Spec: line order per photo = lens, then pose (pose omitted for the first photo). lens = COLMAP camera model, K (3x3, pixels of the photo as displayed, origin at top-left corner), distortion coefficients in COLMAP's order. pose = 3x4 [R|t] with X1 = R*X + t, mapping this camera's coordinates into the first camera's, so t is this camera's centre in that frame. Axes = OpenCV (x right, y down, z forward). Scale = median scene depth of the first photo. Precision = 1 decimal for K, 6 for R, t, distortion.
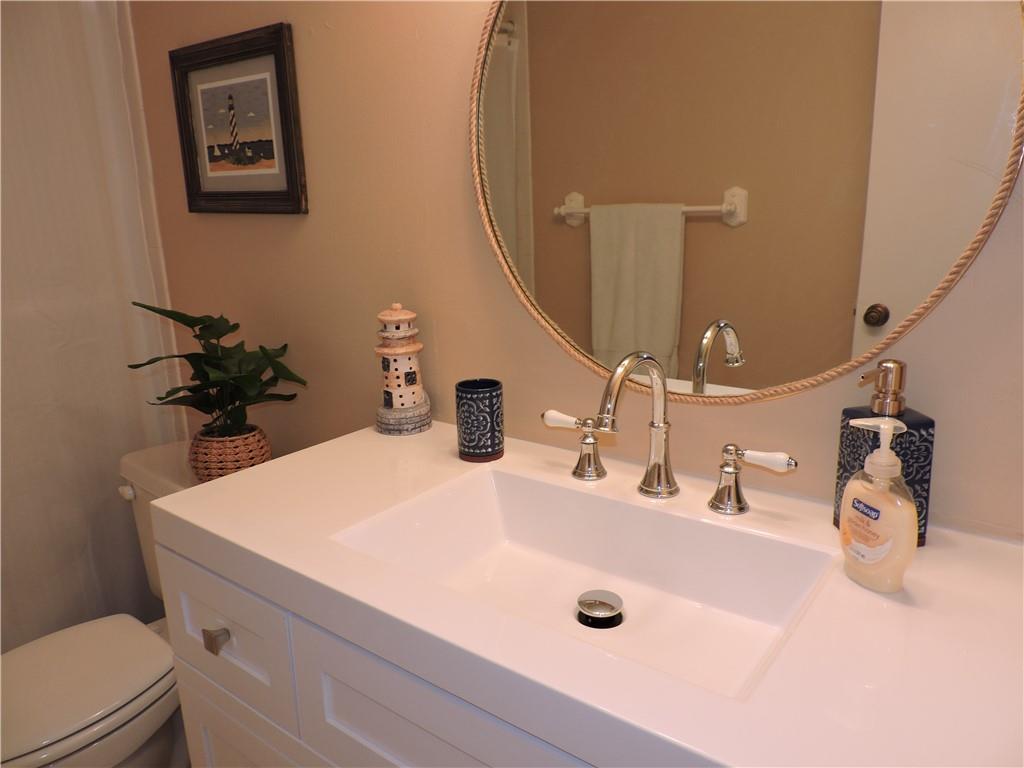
lens RADIAL K [[727.4, 0, 509.0], [0, 727.4, 385.4], [0, 0, 1]] dist [-0.019875, -0.000557]
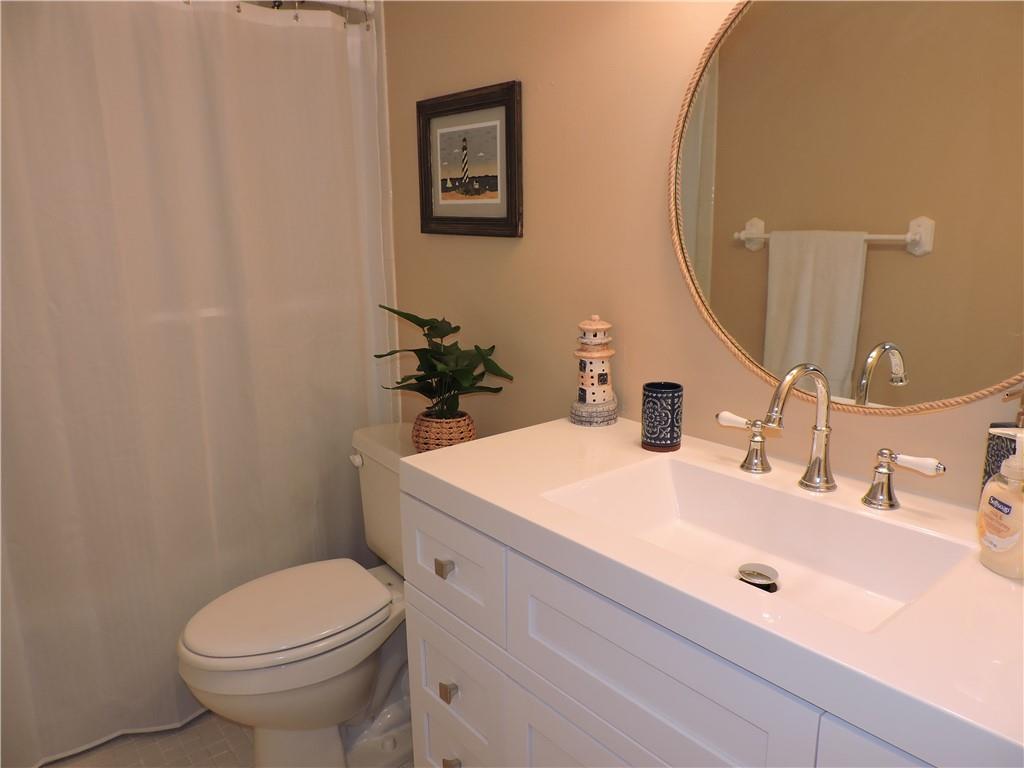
lens RADIAL K [[727.4, 0, 507.5], [0, 727.4, 388.7], [0, 0, 1]] dist [-0.019875, -0.000557]
pose [[0.973183, 0.065985, -0.220363, -0.024349], [-0.069828, 0.997512, -0.009685, 0.029234], [0.219176, 0.024813, 0.975370, -0.191955]]
